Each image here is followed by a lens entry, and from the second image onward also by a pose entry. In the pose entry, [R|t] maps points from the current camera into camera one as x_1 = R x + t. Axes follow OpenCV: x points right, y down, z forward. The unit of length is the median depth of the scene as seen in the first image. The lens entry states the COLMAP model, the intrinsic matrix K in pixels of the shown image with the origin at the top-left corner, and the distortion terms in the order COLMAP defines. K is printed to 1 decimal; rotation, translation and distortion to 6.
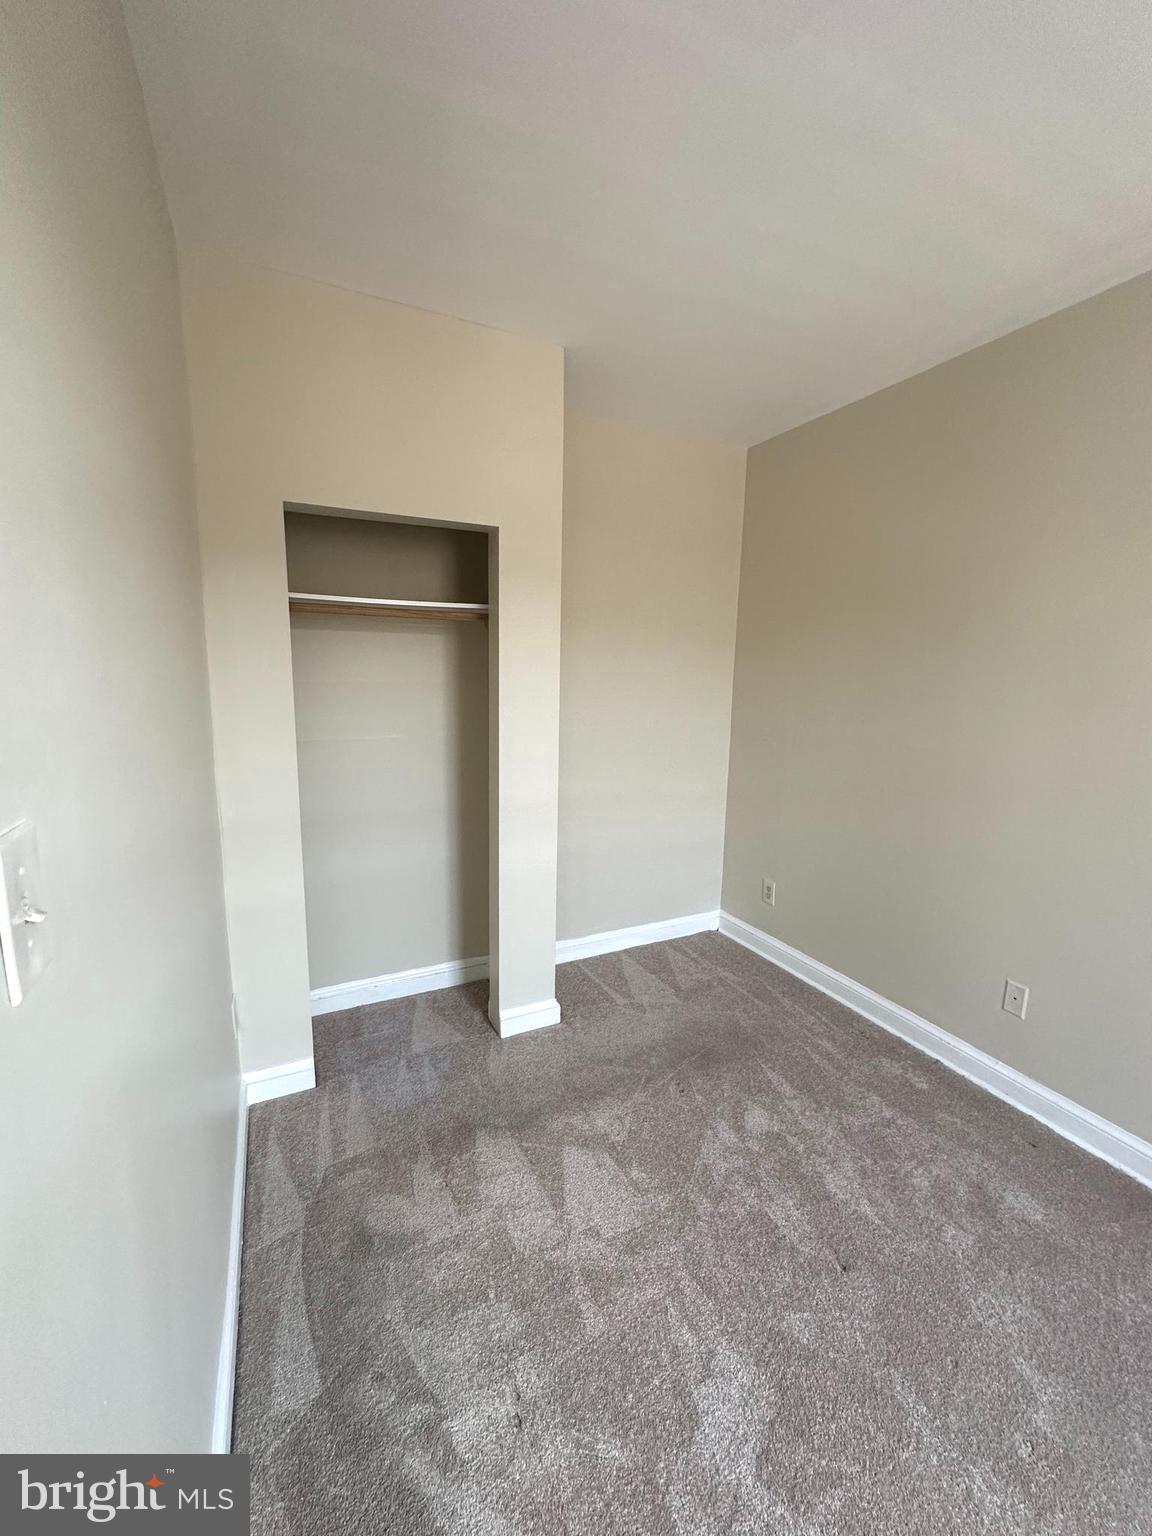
lens RADIAL K [[615.9, 0, 569.7], [0, 615.9, 769.2], [0, 0, 1]] dist [-0.000579, 0.000294]
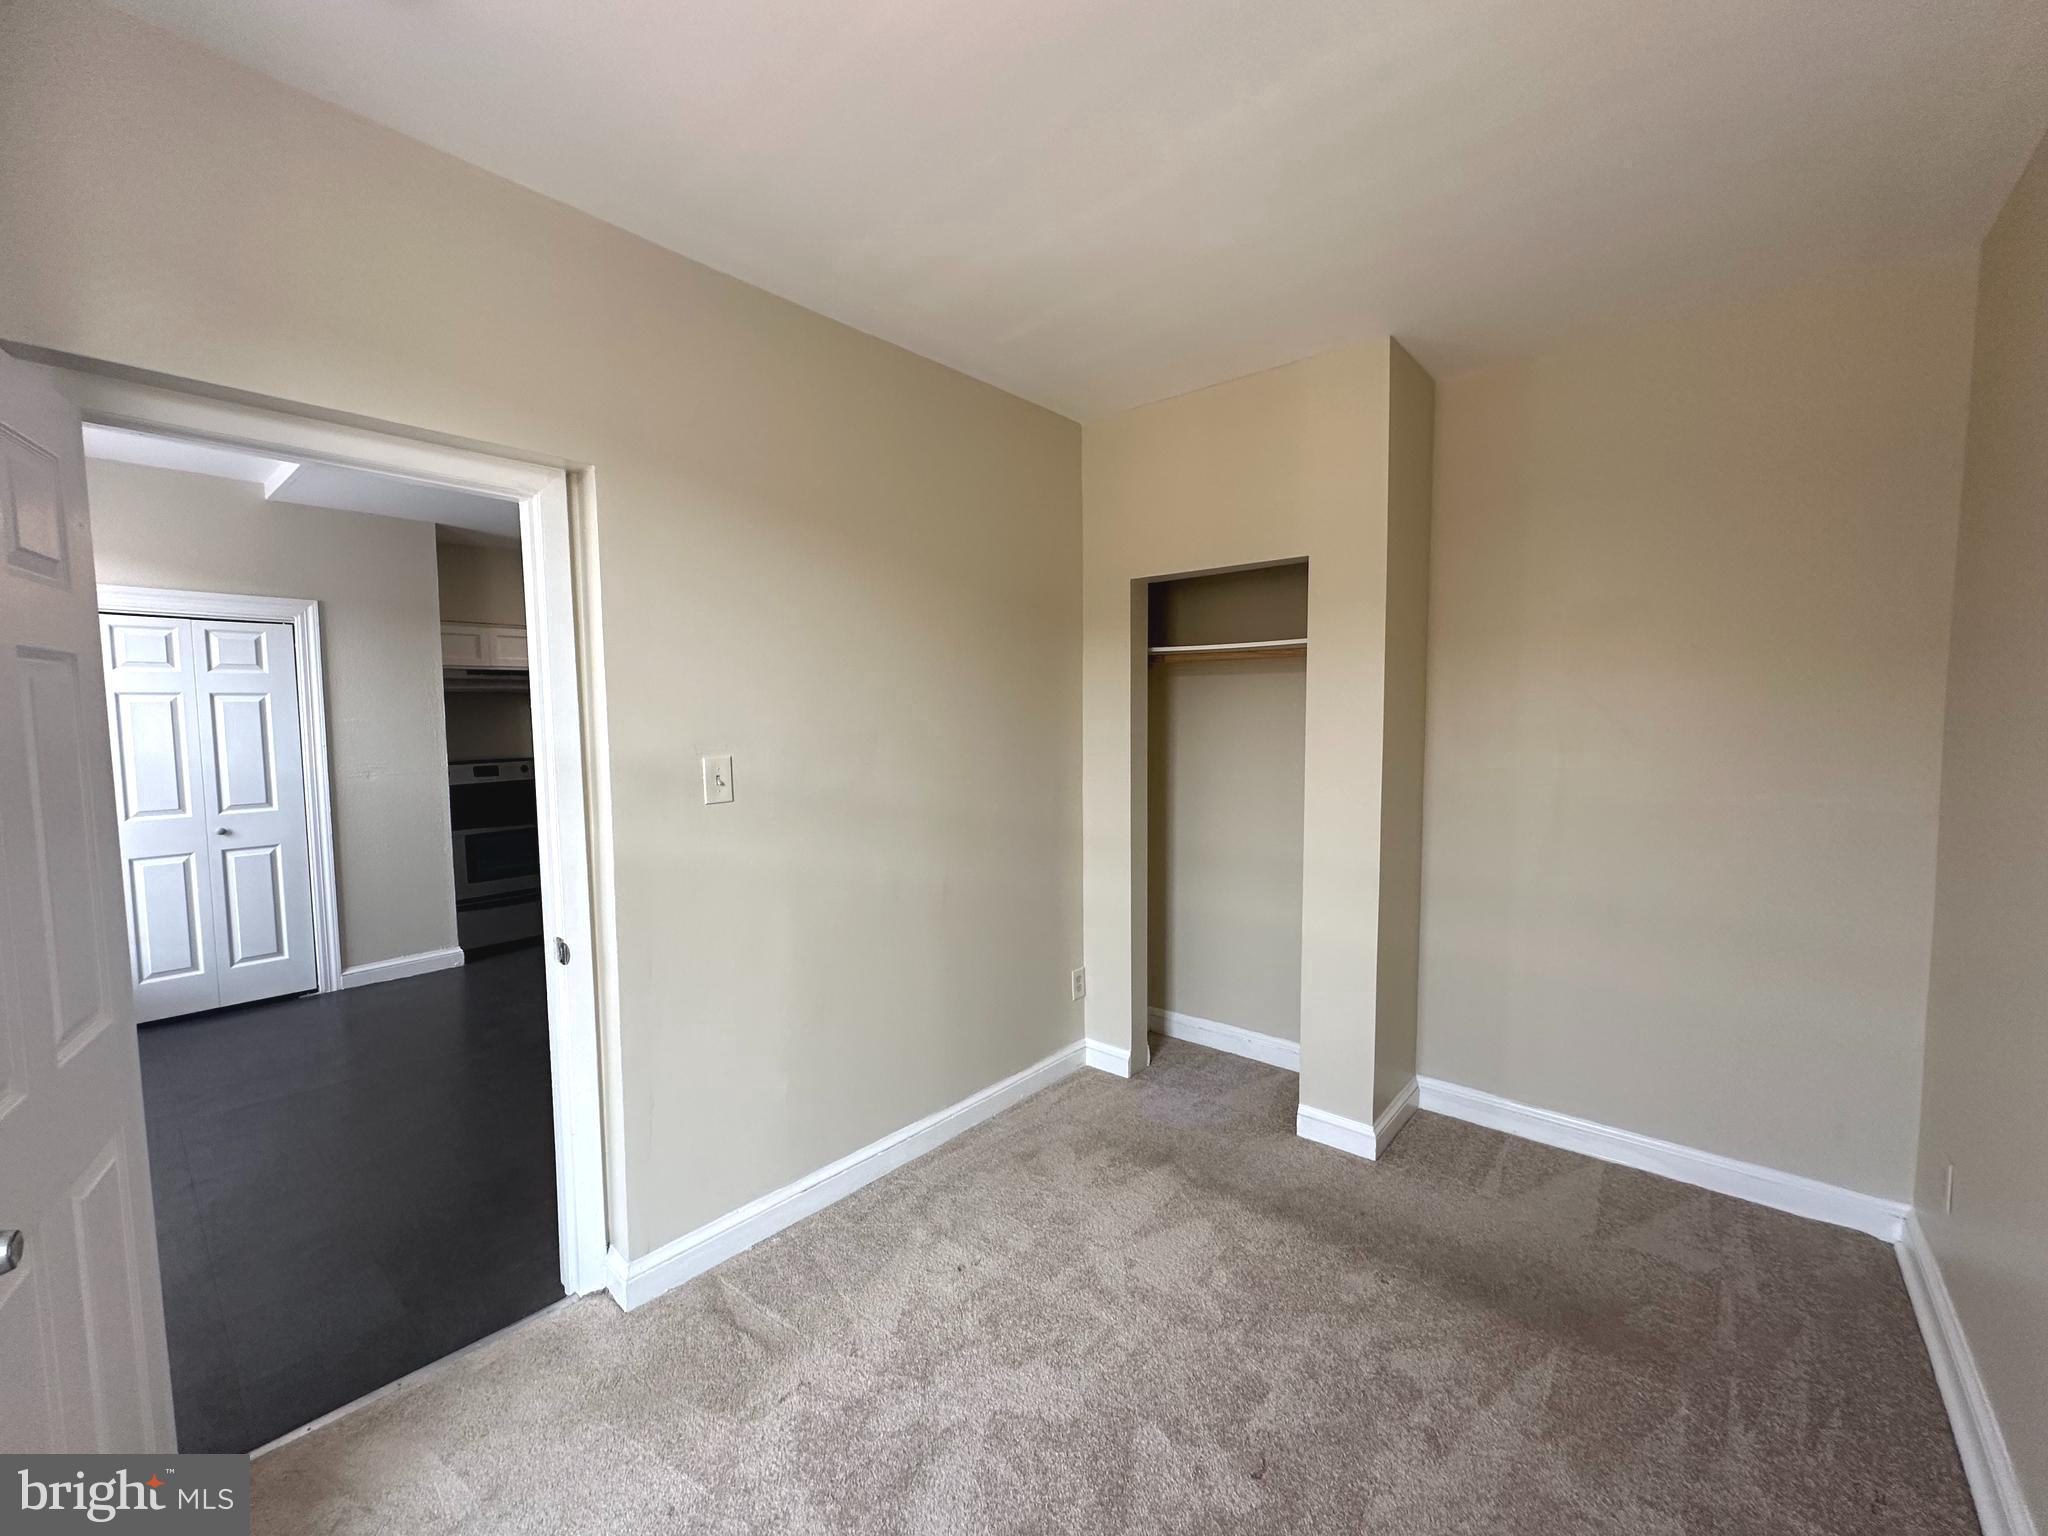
lens RADIAL K [[821.4, 0, 1020.6], [0, 821.4, 766.6], [0, 0, 1]] dist [-0.000761, 0.000475]
pose [[0.390036, 0.044059, -0.919745, 0.898886], [-0.135656, 0.990705, -0.010069, -0.007566], [0.910752, 0.128696, 0.392387, 0.162637]]
